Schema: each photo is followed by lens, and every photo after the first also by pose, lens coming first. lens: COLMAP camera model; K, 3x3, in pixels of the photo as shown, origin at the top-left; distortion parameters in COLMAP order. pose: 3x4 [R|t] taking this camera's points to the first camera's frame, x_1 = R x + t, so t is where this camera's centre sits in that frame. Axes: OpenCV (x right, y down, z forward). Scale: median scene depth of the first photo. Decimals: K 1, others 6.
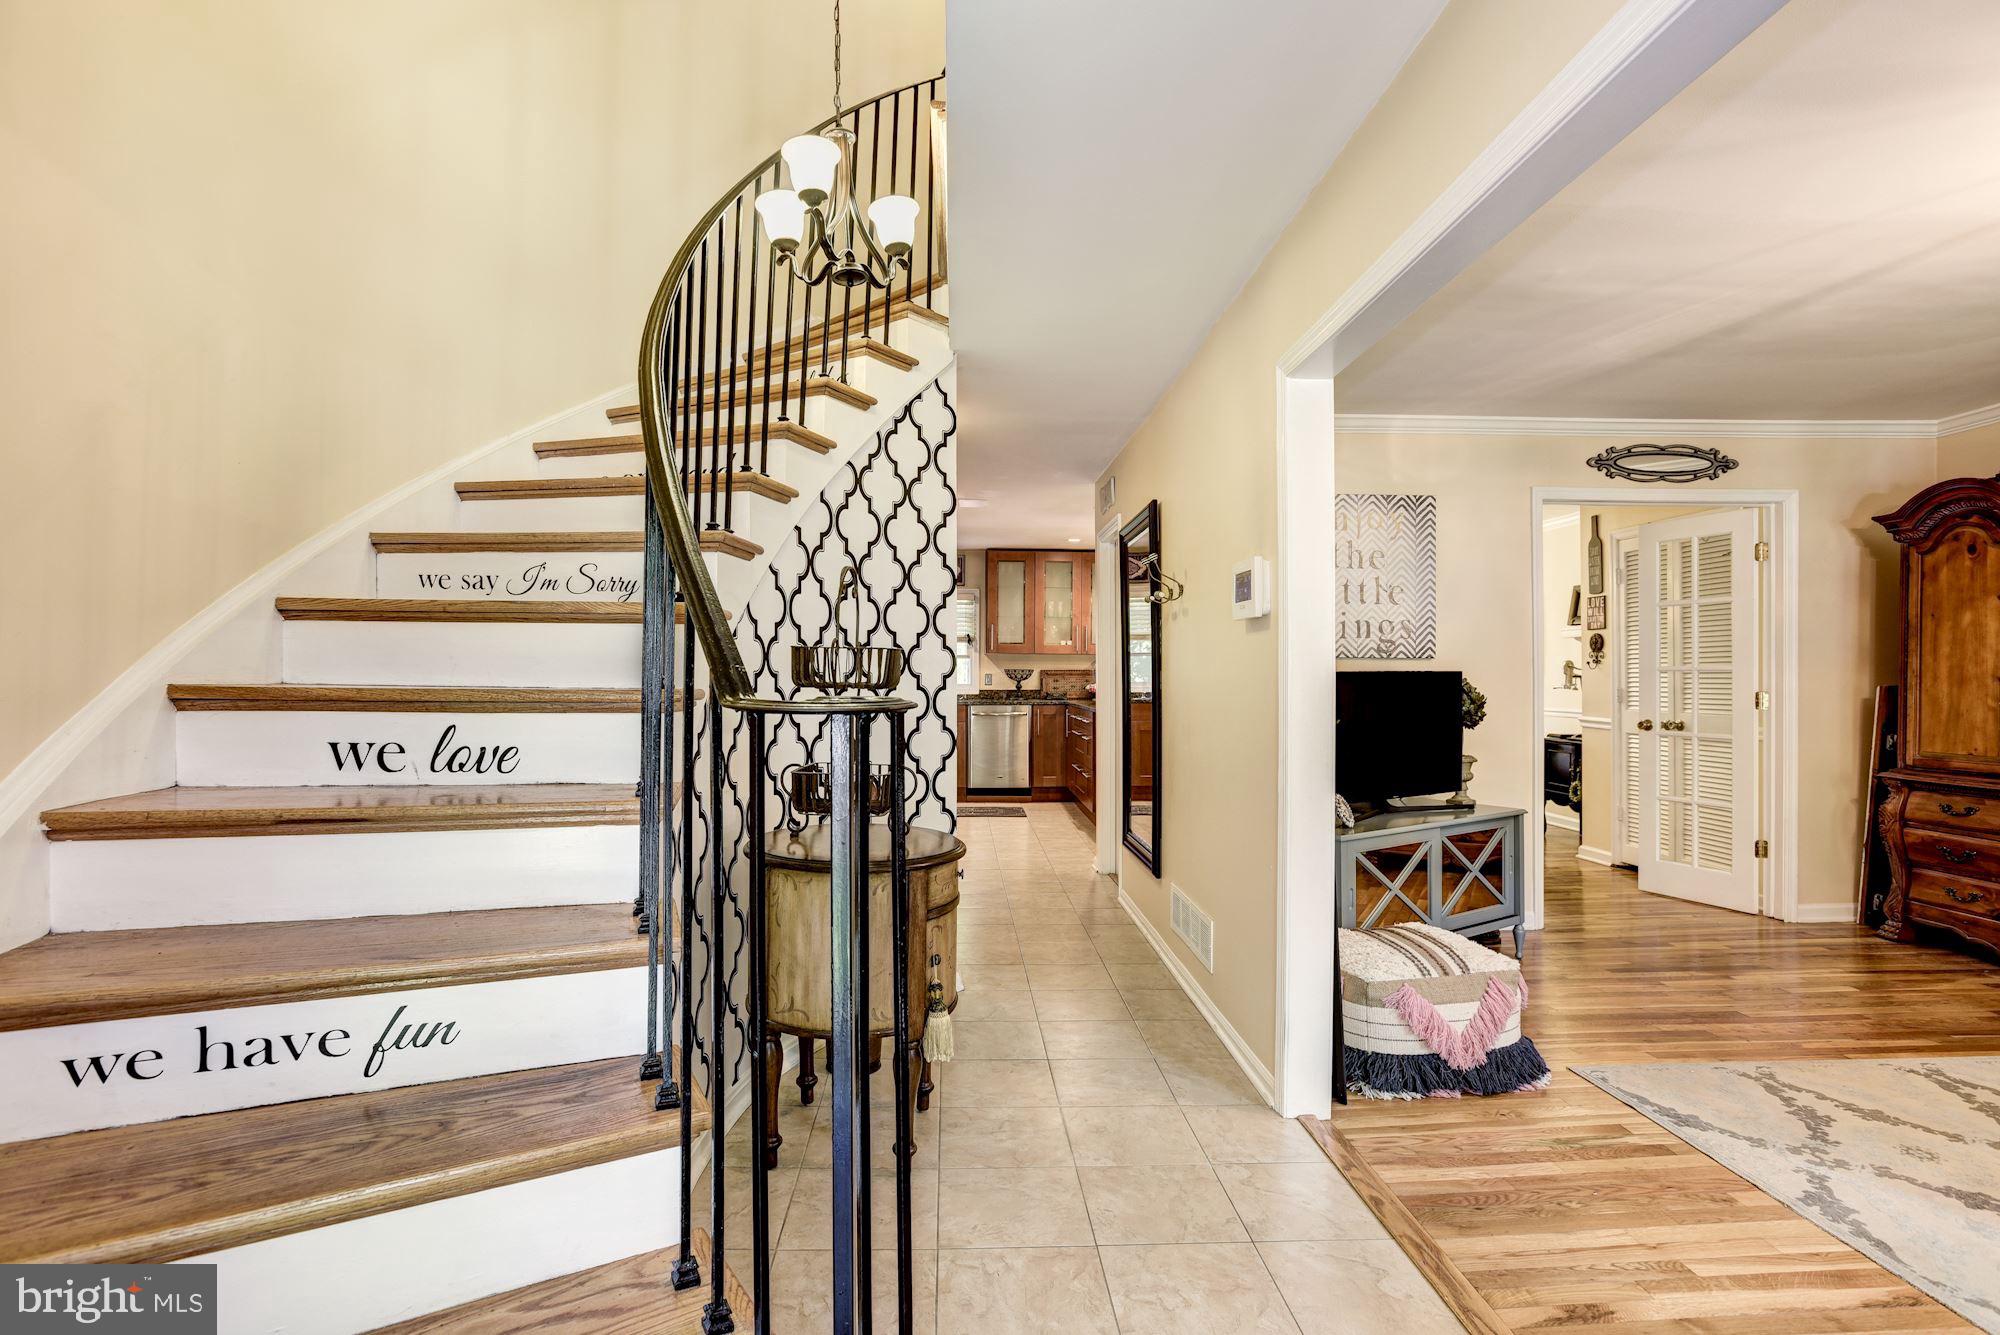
lens RADIAL K [[971.8, 0, 1001.0], [0, 971.8, 670.4], [0, 0, 1]] dist [-0.049183, 0.026080]
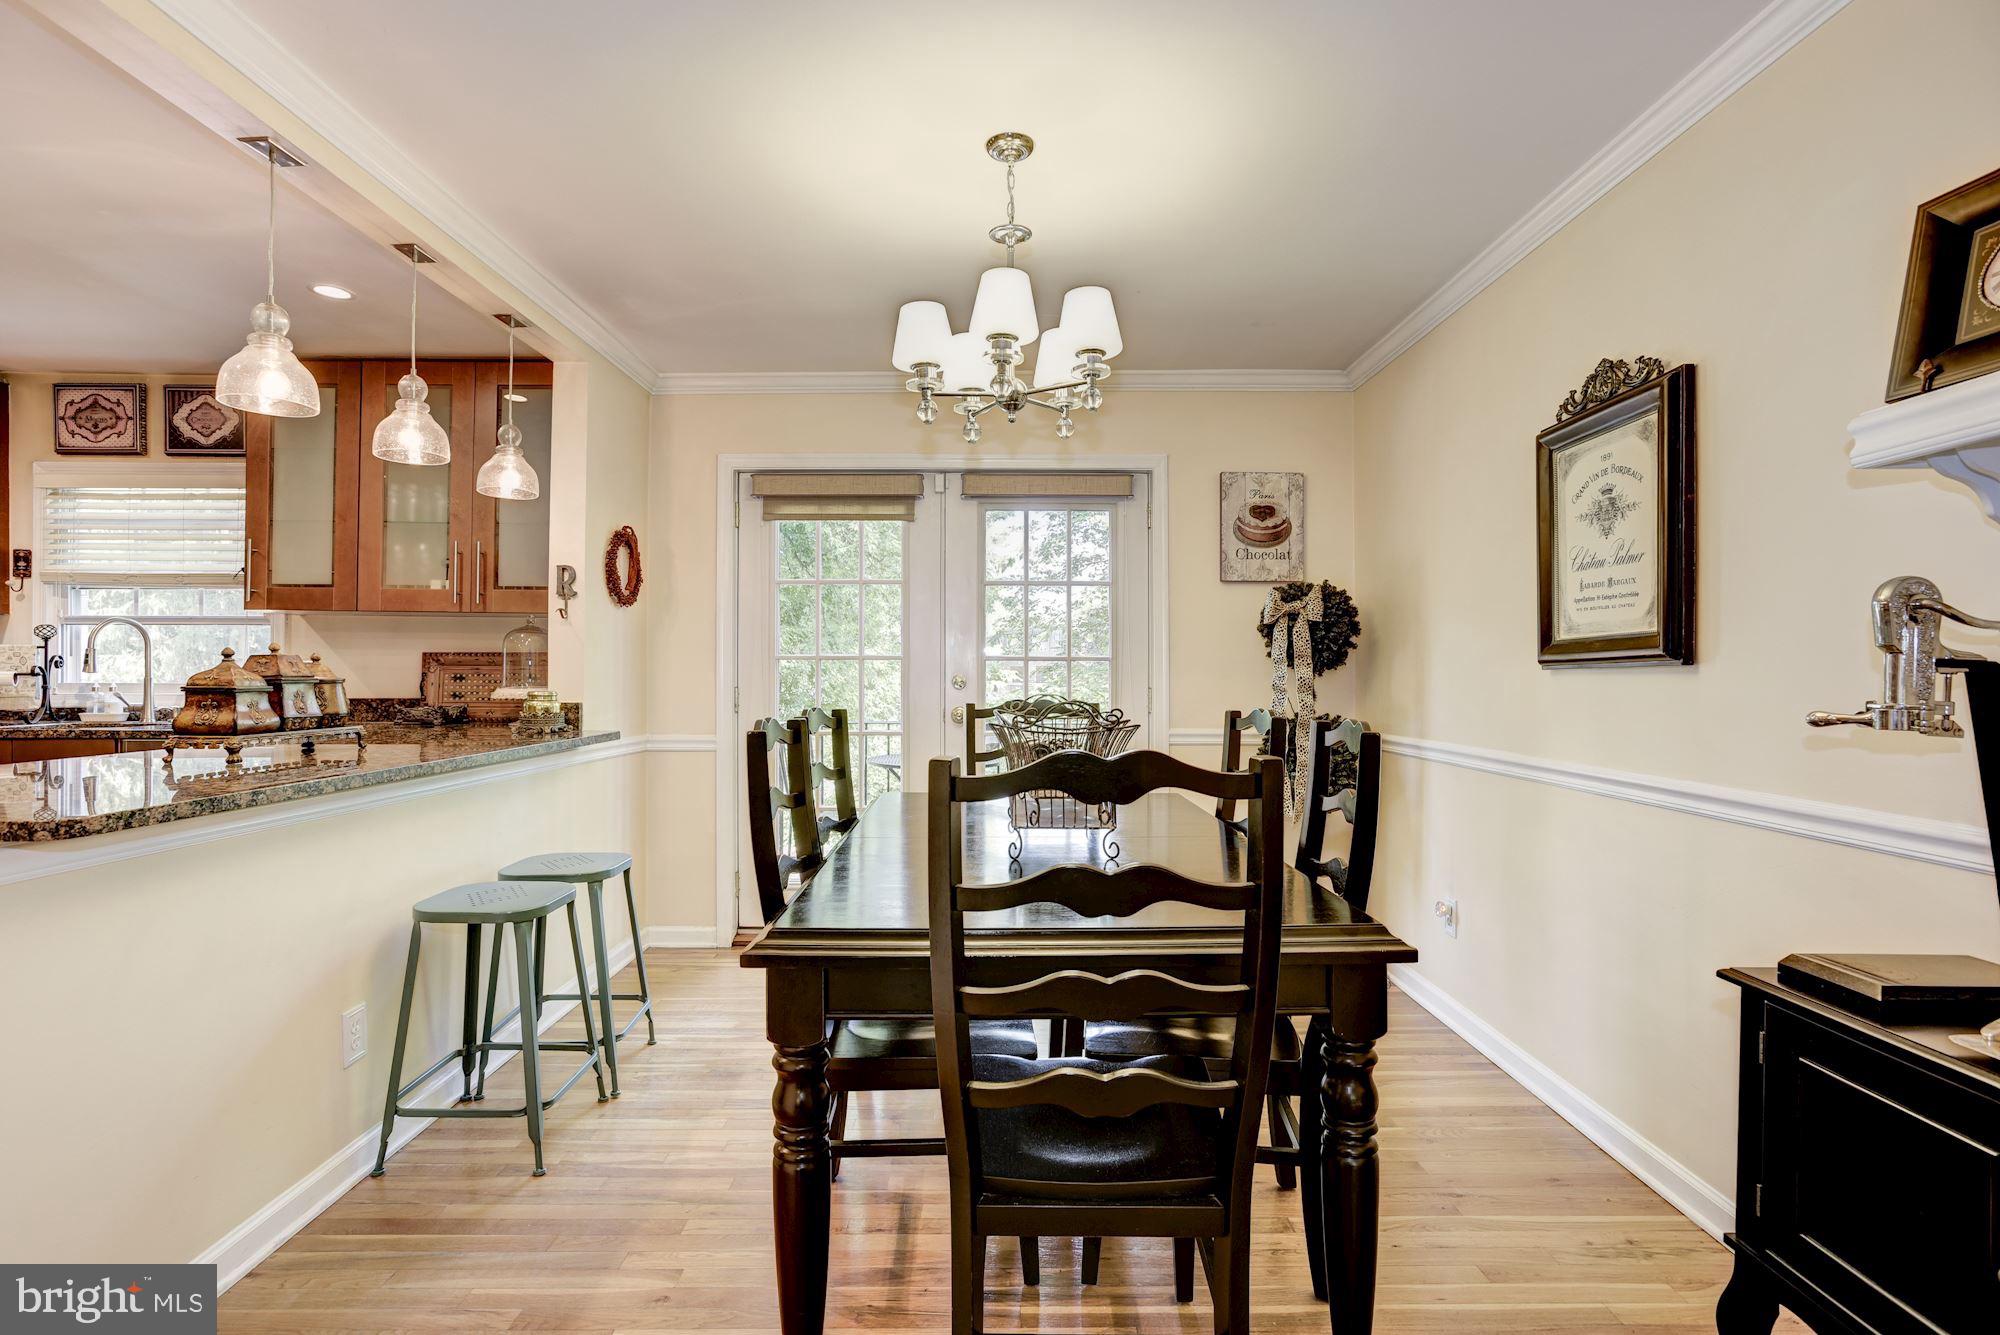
lens RADIAL K [[971.8, 0, 1001.0], [0, 971.8, 670.4], [0, 0, 1]] dist [-0.049183, 0.026080]
pose [[0.998547, 0.004314, -0.053723, 0.322295], [-0.004154, 0.999987, 0.003089, 0.005273], [0.053736, -0.002861, 0.998551, 0.614853]]
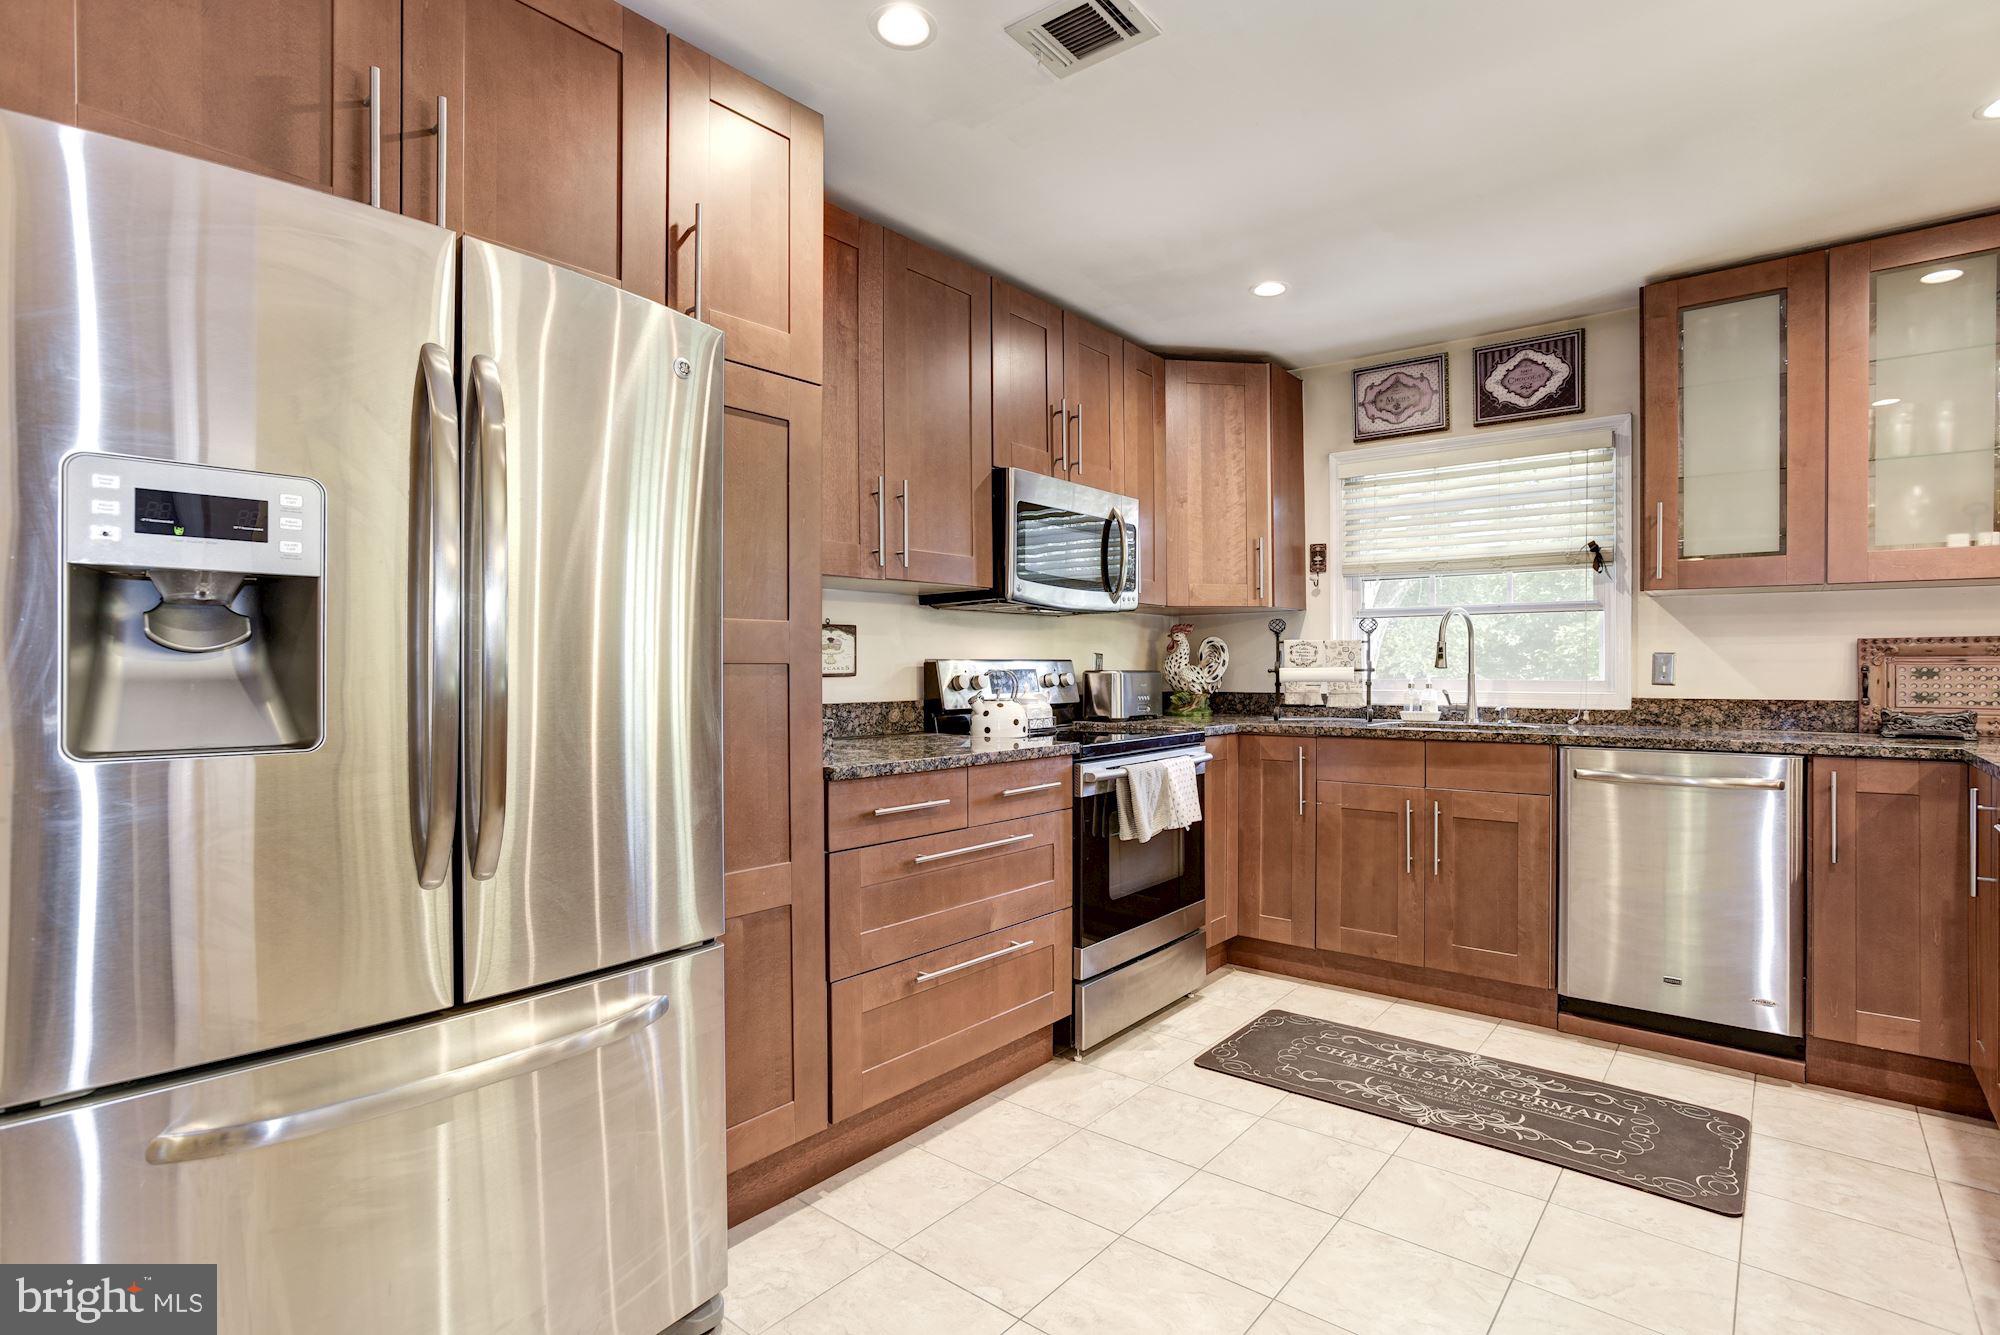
lens RADIAL K [[972.6, 0, 1008.5], [0, 972.6, 667.6], [0, 0, 1]] dist [-0.053114, 0.027402]
pose [[0.736553, 0.000375, -0.676380, 0.046750], [0.004763, 0.999972, 0.005741, 0.005969], [0.676363, -0.007450, 0.736531, 0.607133]]
